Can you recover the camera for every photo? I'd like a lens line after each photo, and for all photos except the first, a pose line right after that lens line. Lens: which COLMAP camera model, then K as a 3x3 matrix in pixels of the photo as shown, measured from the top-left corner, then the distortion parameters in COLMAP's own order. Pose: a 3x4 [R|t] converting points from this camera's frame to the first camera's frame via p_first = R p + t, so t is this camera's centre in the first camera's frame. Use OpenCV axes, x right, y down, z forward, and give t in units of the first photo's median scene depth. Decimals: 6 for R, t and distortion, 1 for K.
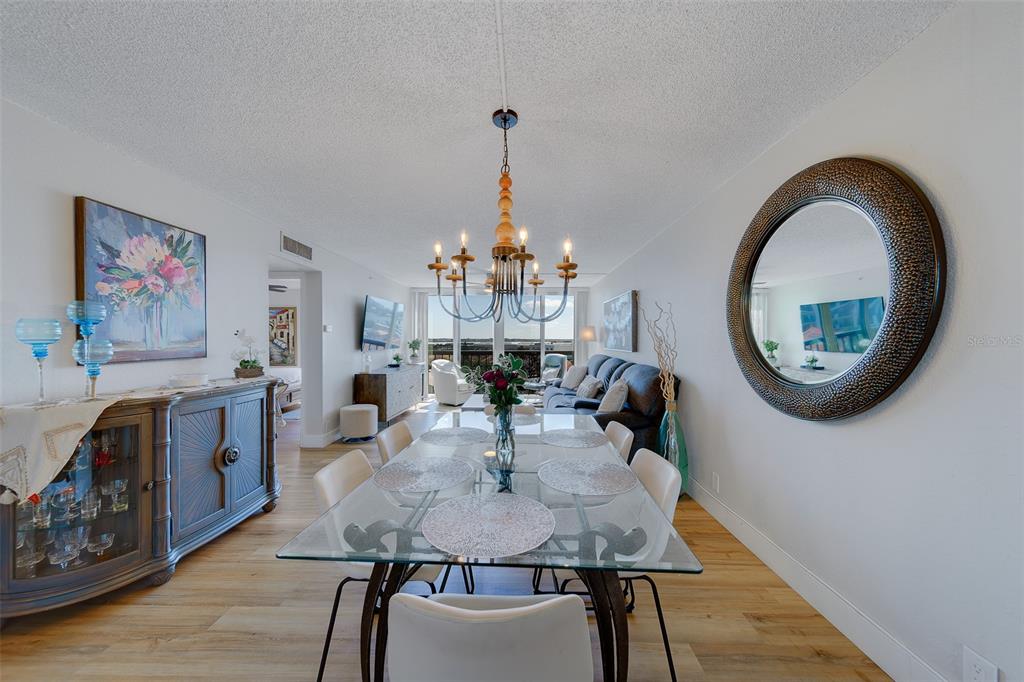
lens RADIAL K [[371.2, 0, 510.9], [0, 371.2, 343.5], [0, 0, 1]] dist [0.010507, 0.000156]
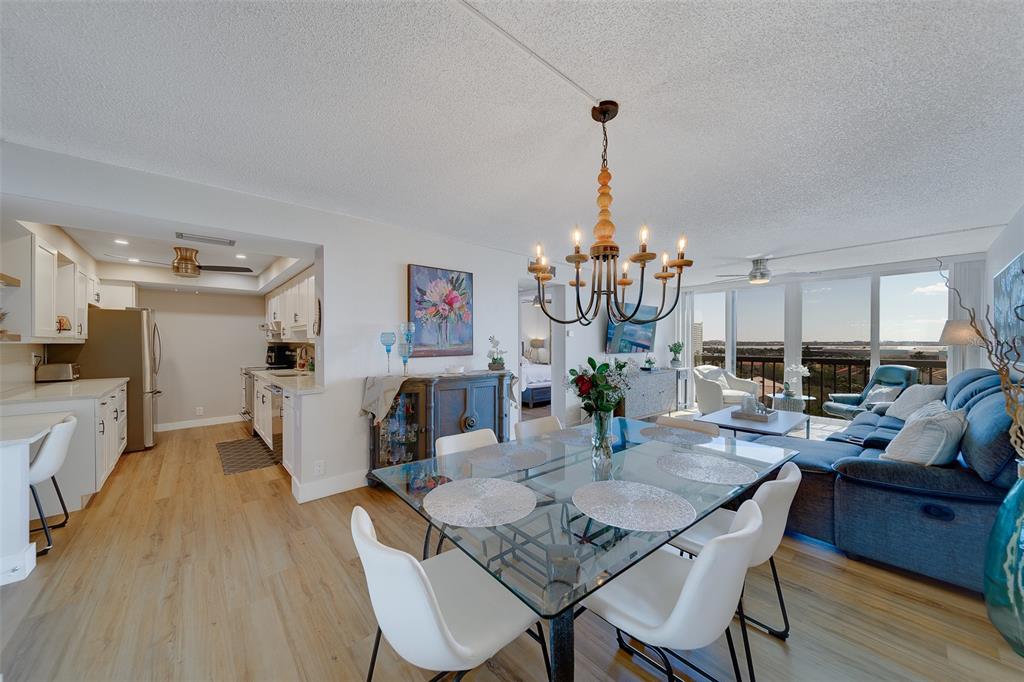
lens RADIAL K [[371.2, 0, 508.2], [0, 371.2, 344.4], [0, 0, 1]] dist [0.010507, 0.000156]
pose [[0.660877, 0.002549, -0.750490, 0.422244], [-0.007329, 0.999968, -0.003058, -0.001391], [0.750458, 0.007521, 0.660875, 0.145439]]
